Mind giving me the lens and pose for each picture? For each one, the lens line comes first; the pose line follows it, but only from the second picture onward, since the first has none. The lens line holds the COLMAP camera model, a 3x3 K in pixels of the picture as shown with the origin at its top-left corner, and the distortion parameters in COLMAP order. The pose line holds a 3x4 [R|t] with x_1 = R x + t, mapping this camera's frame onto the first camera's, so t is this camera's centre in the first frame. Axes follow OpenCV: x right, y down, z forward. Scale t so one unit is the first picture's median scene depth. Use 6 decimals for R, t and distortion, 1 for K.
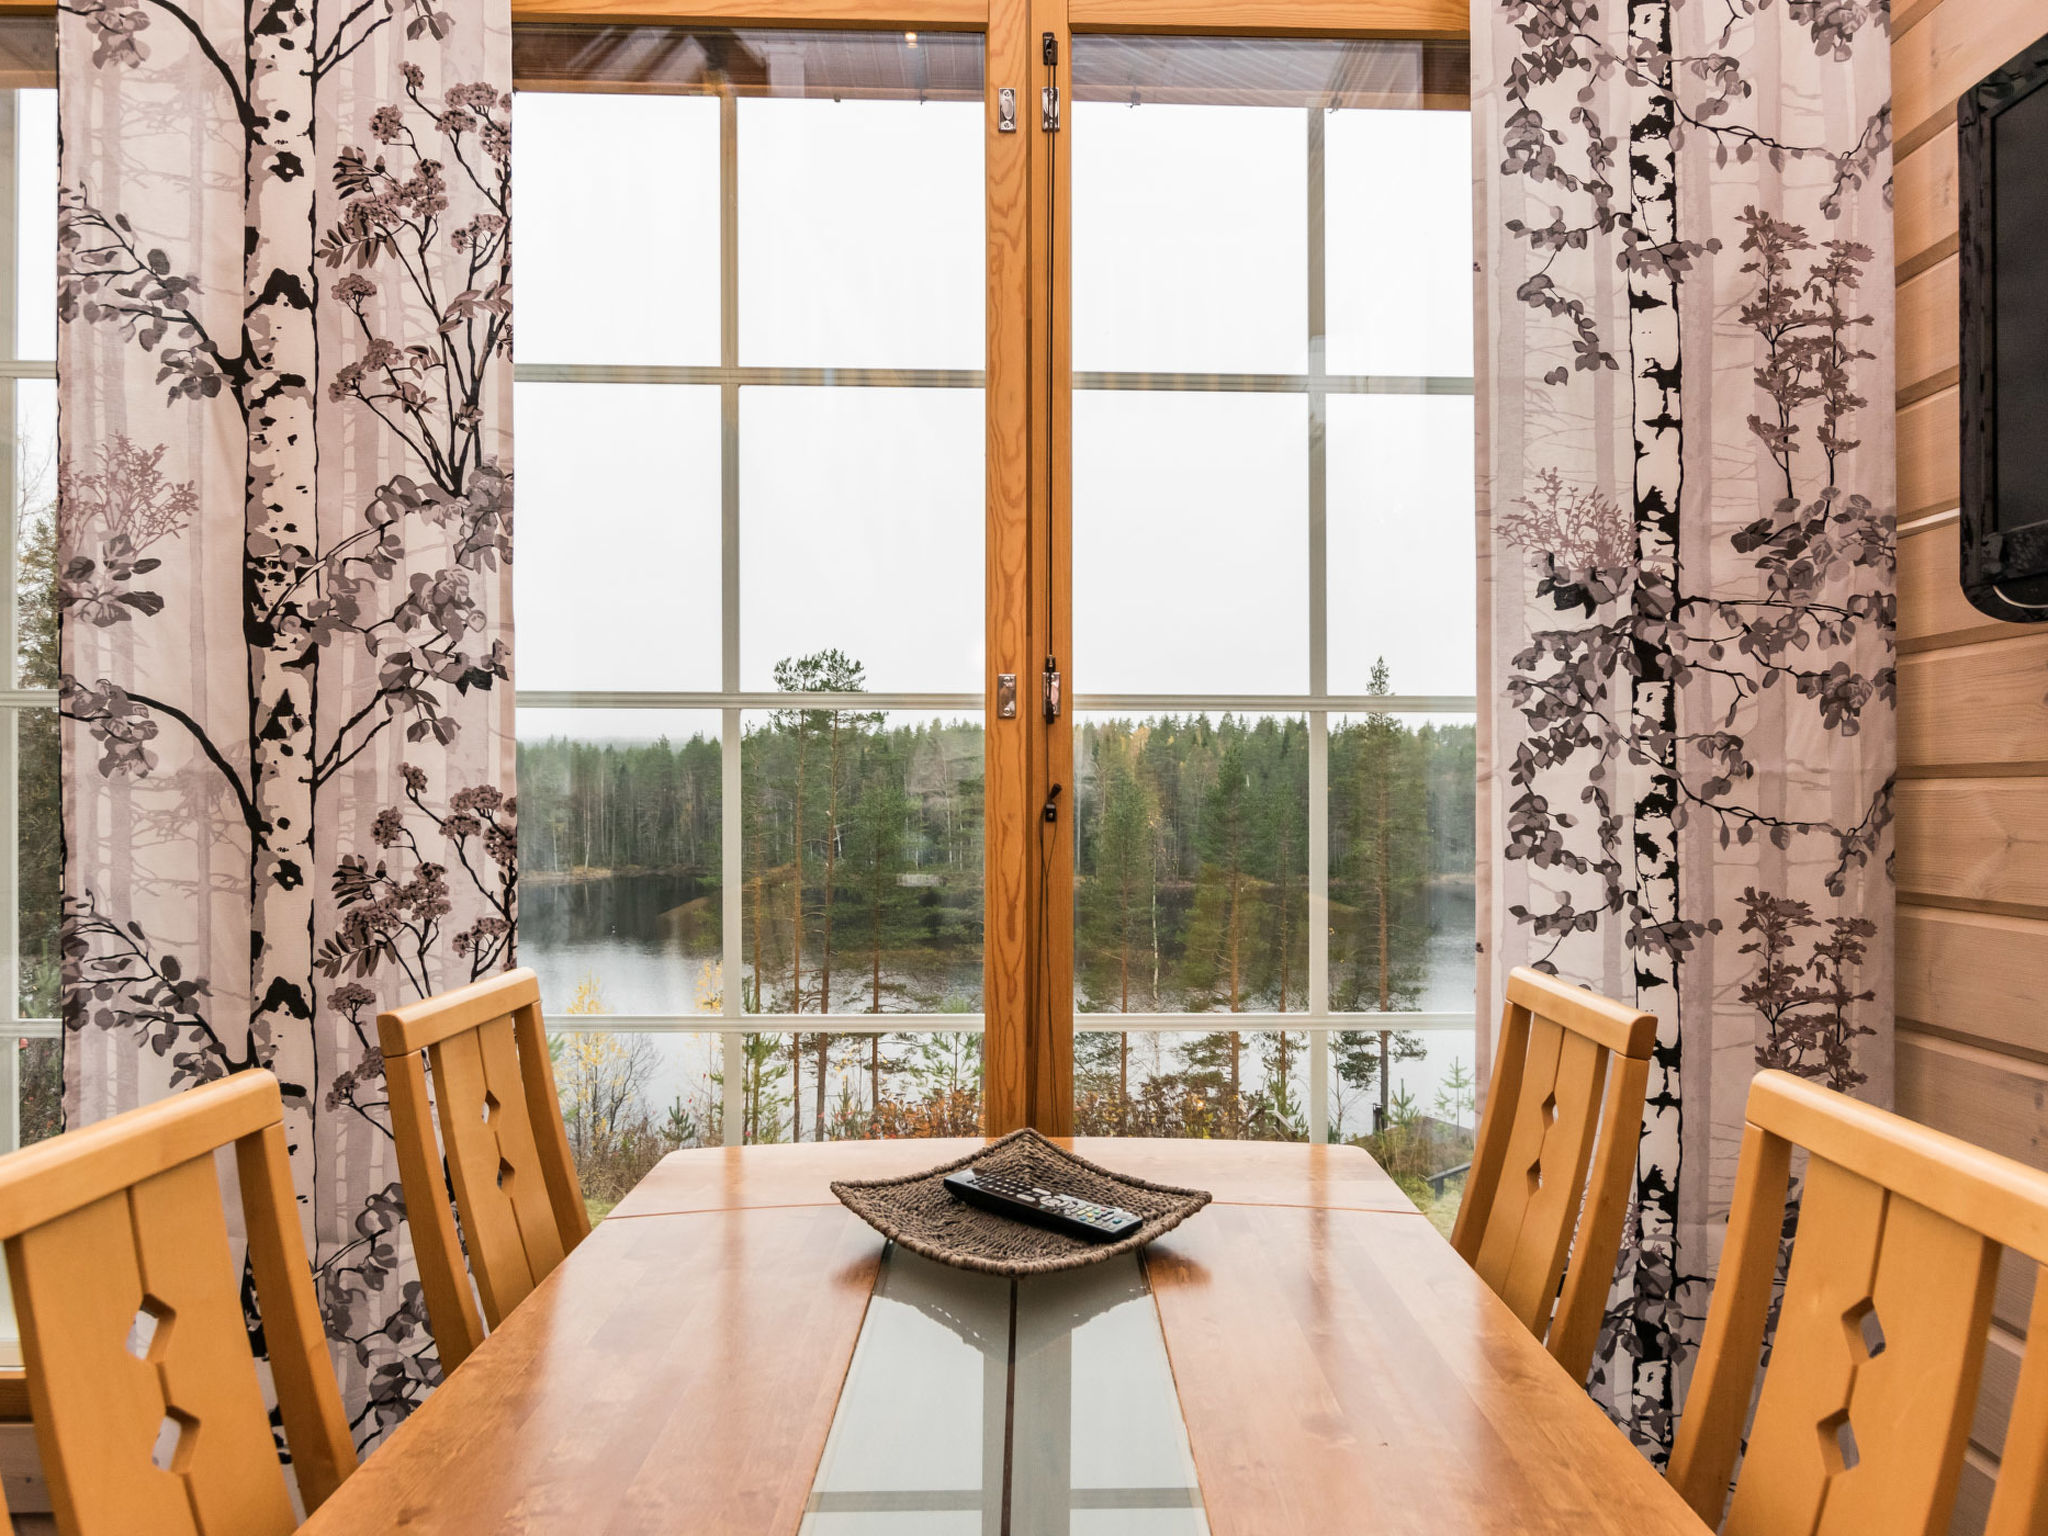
lens RADIAL K [[1273.3, 0, 1022.6], [0, 1273.3, 733.1], [0, 0, 1]] dist [-0.004967, -0.002995]
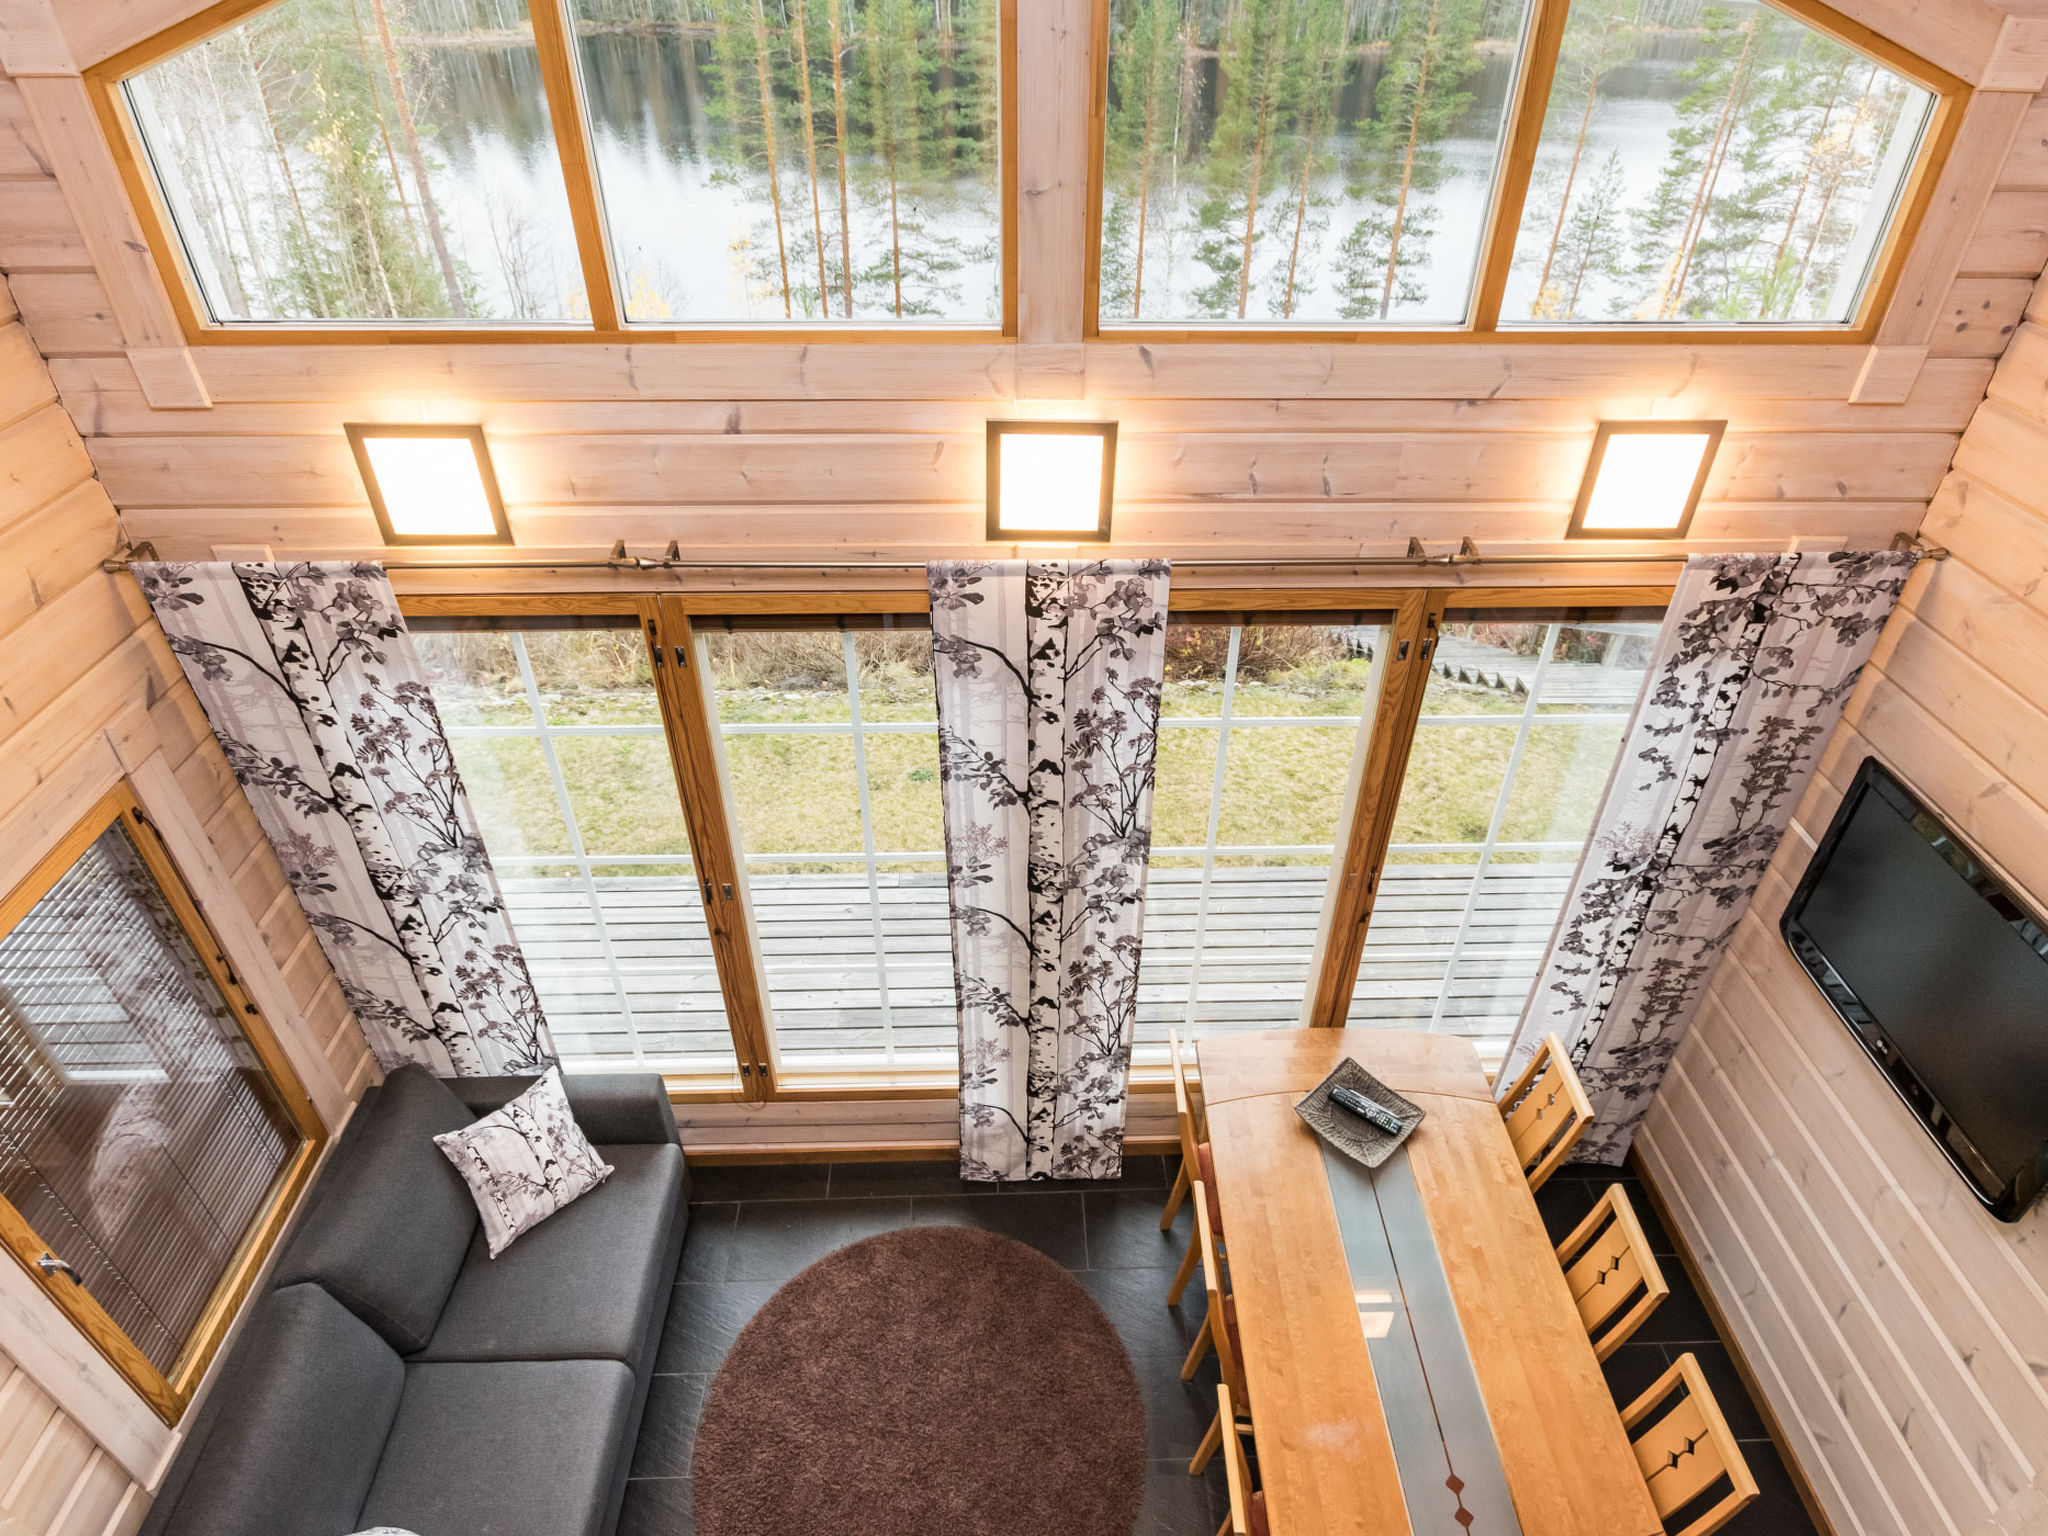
lens RADIAL K [[1171.6, 0, 1038.9], [0, 1171.6, 768.8], [0, 0, 1]] dist [-0.005466, -0.000381]
pose [[0.999968, 0.007433, 0.003069, -0.598107], [-0.007813, 0.807672, 0.589581, -1.467503], [0.001904, -0.589586, 0.807704, -0.550988]]
